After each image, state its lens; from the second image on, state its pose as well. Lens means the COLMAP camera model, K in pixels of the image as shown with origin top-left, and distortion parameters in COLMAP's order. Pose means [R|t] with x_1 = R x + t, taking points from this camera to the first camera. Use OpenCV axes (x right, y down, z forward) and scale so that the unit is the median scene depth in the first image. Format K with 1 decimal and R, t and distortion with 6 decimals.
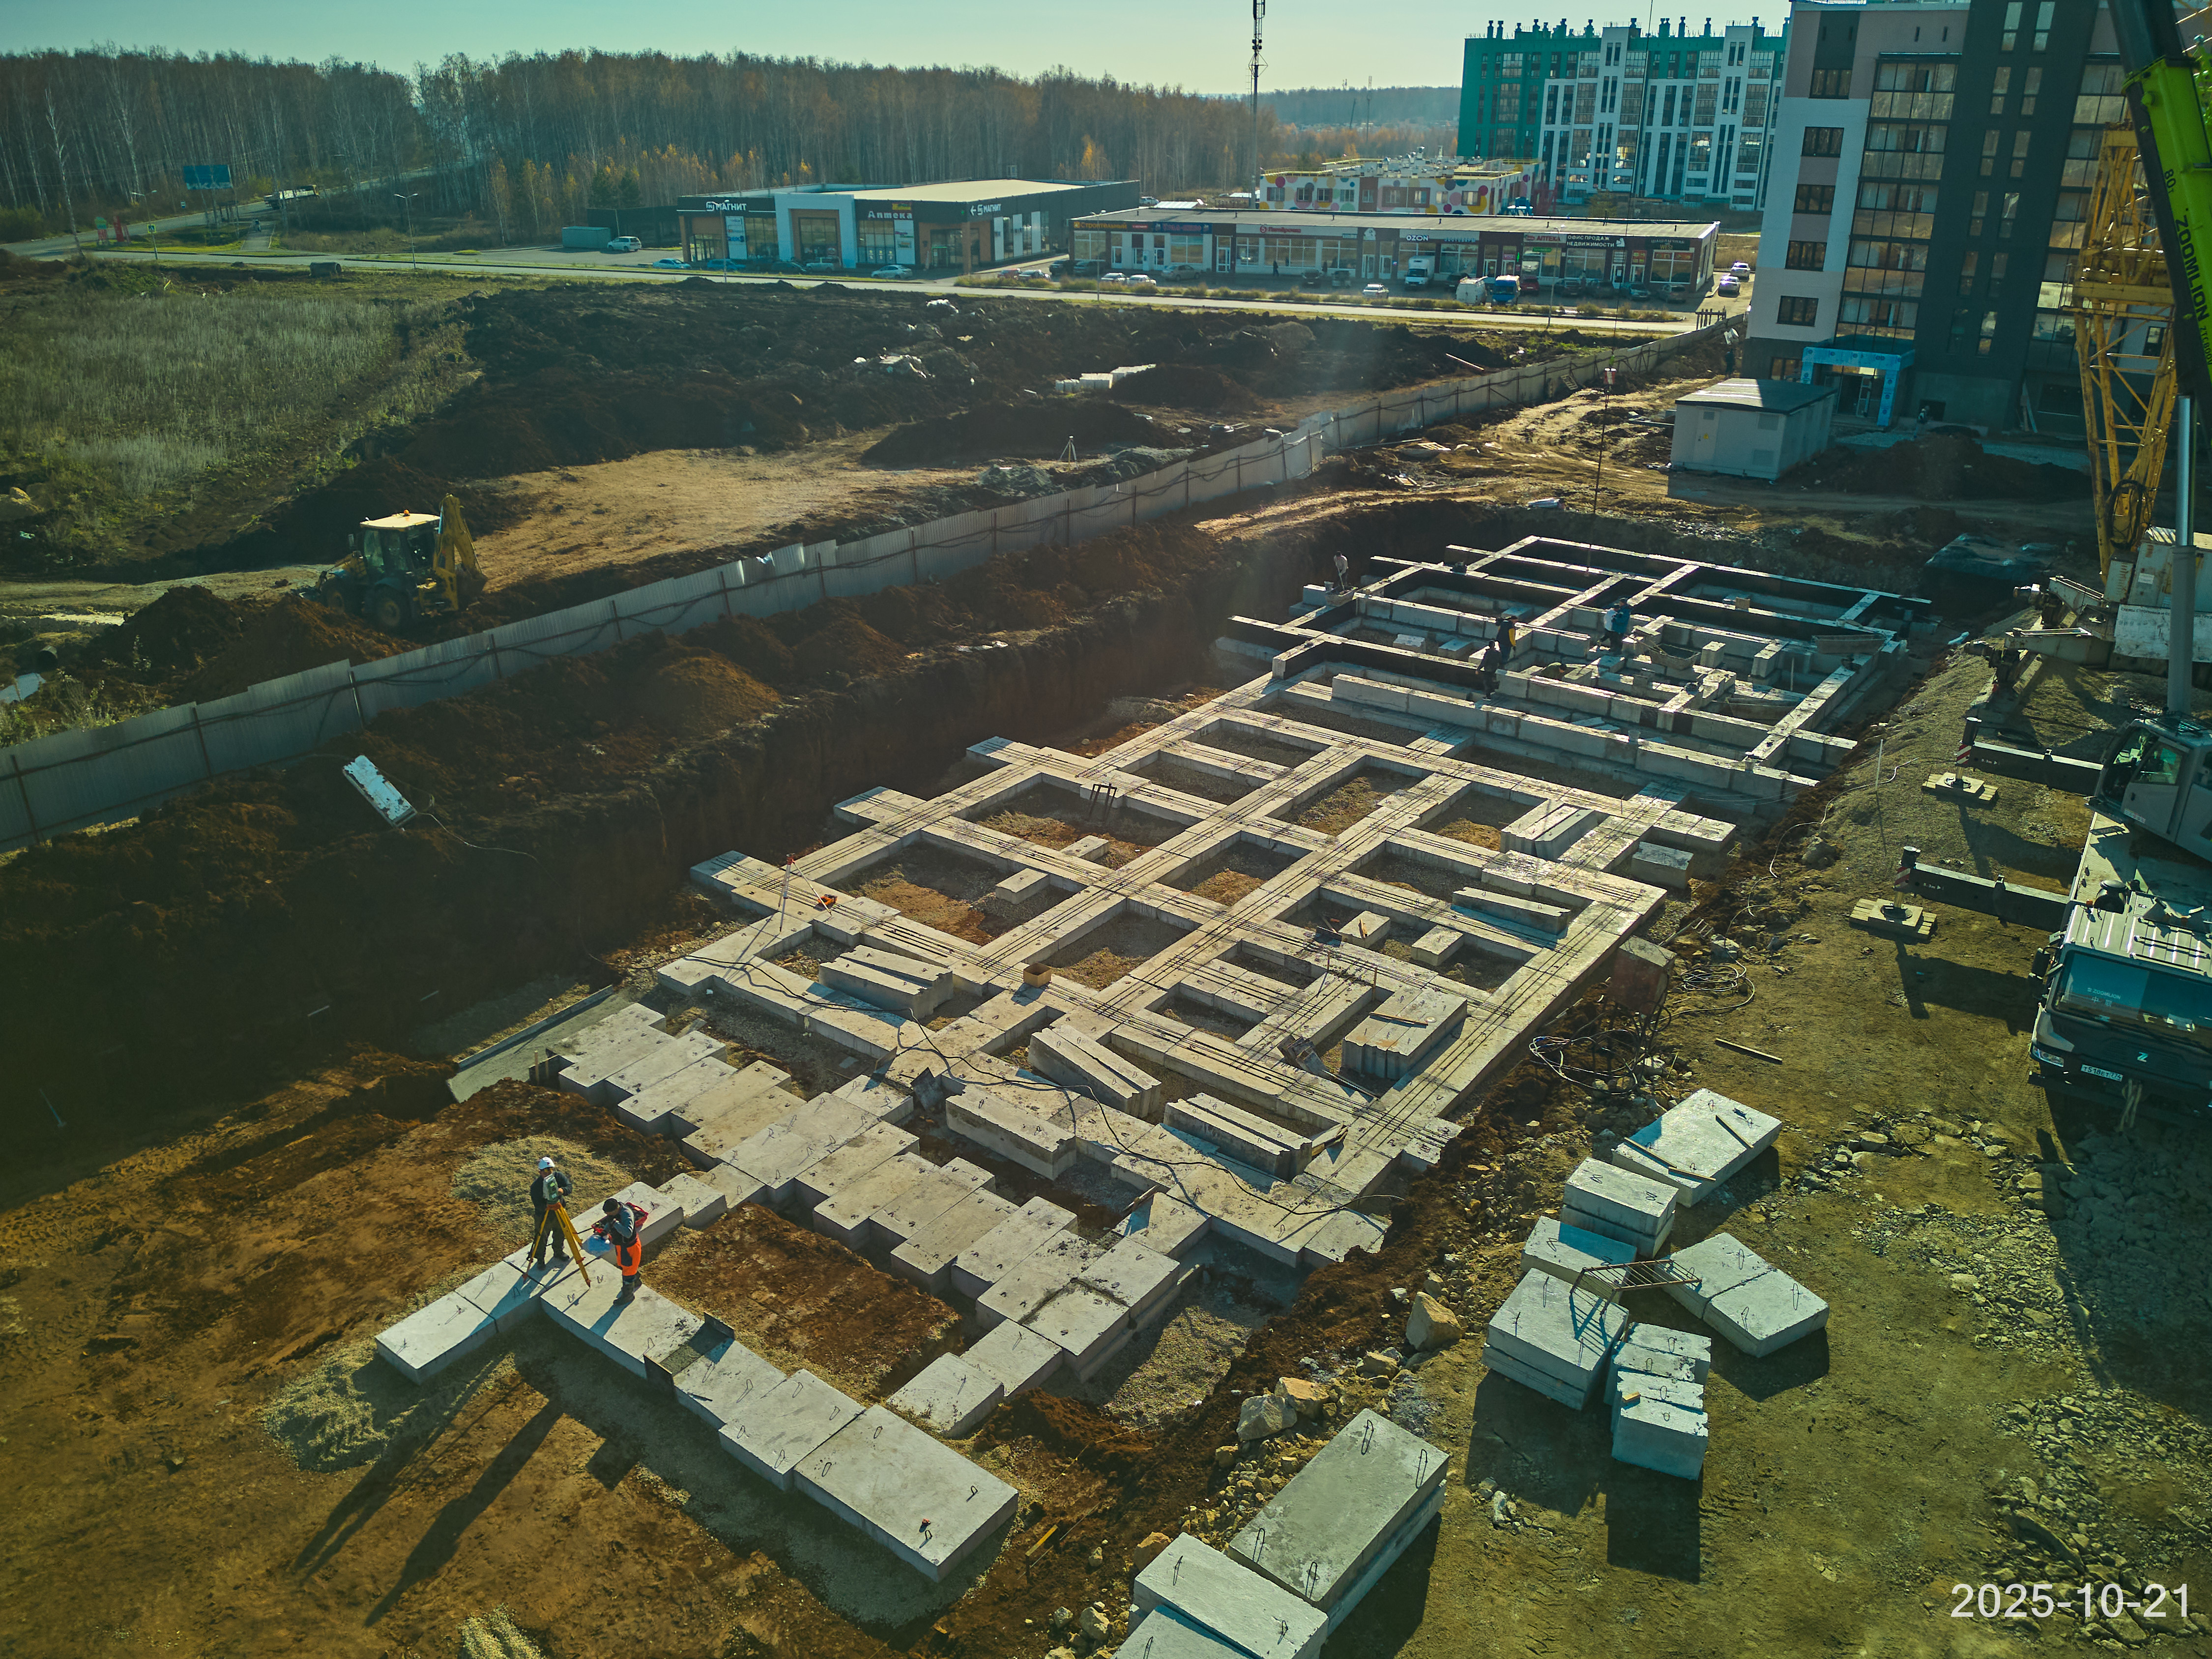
lens RADIAL K [[1633.3, 0, 1106.0], [0, 1633.3, 829.5], [0, 0, 1]] dist [0.003450, -0.067087]
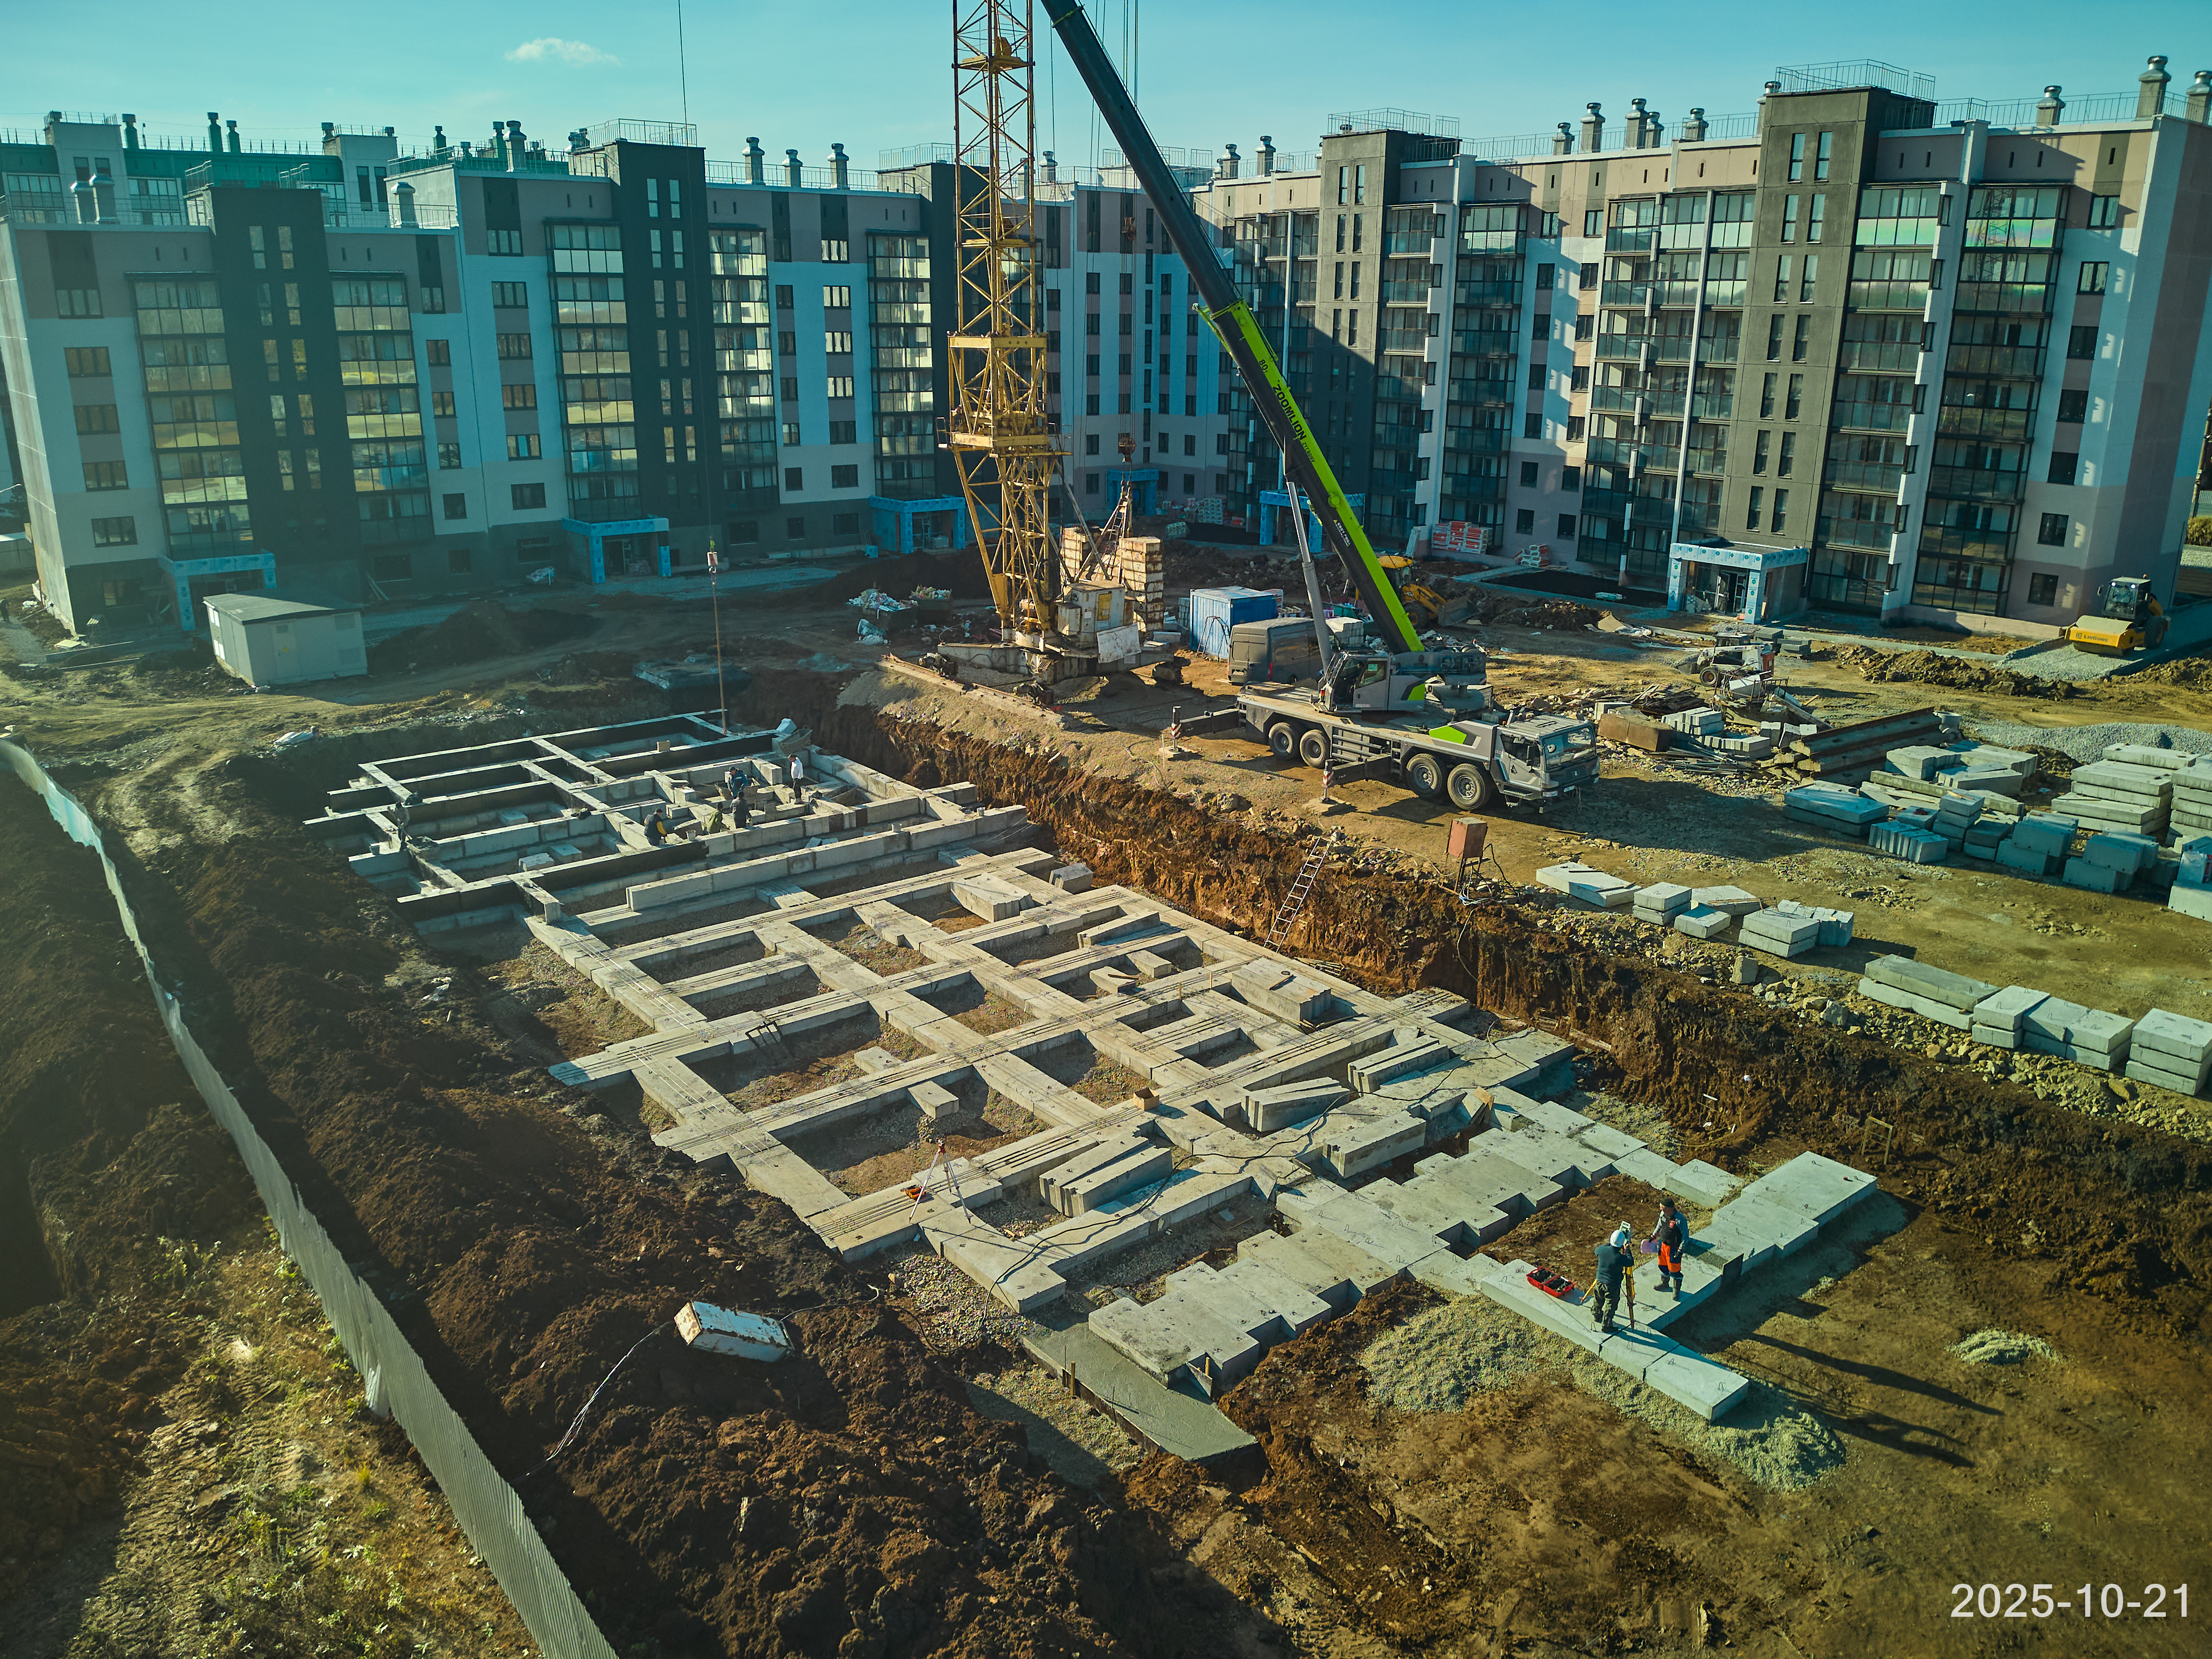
lens RADIAL K [[1633.3, 0, 1106.0], [0, 1633.3, 829.5], [0, 0, 1]] dist [0.003450, -0.067087]
pose [[0.235702, -0.287834, 0.928222, -0.255660], [0.390026, 0.902853, 0.180928, -0.071322], [-0.890126, 0.319386, 0.325067, 0.153552]]
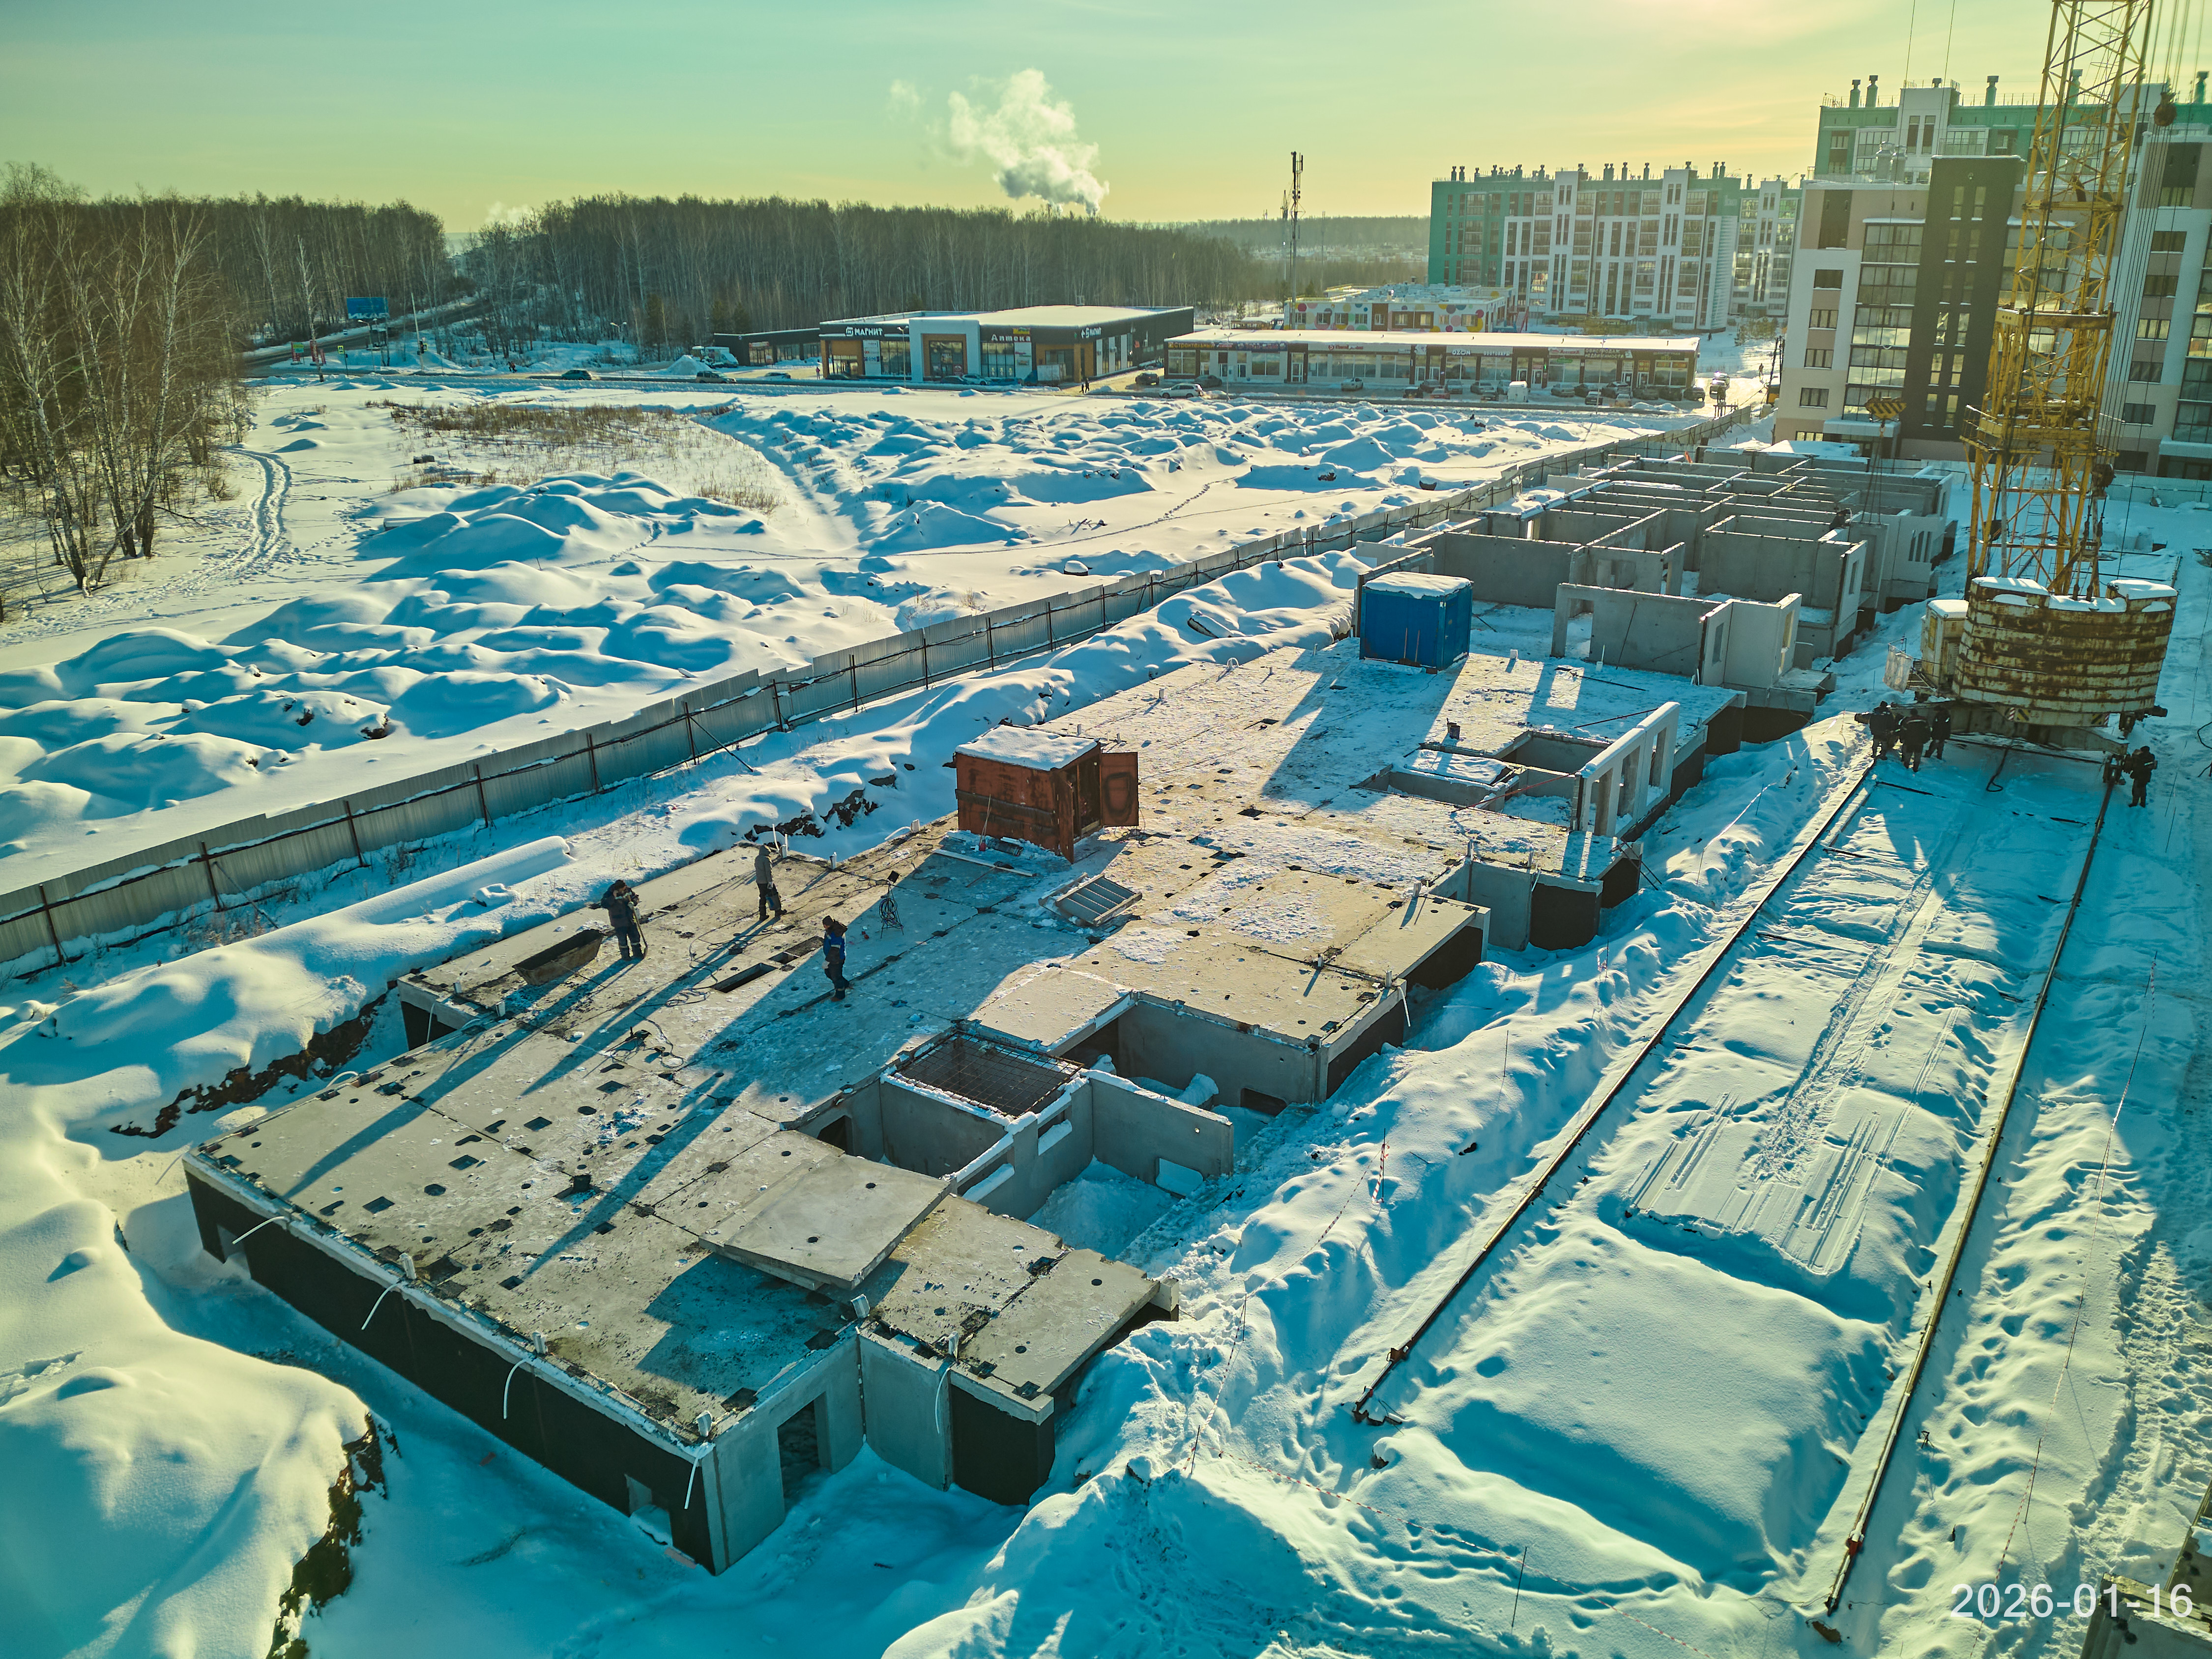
lens RADIAL K [[1639.1, 0, 1116.1], [0, 1639.1, 832.4], [0, 0, 1]] dist [-0.010245, -0.066095]
pose [[0.998524, -0.023698, 0.048869, -0.172084], [0.026941, 0.997402, -0.066812, 0.089371], [-0.047158, 0.068030, 0.996568, -0.232716]]
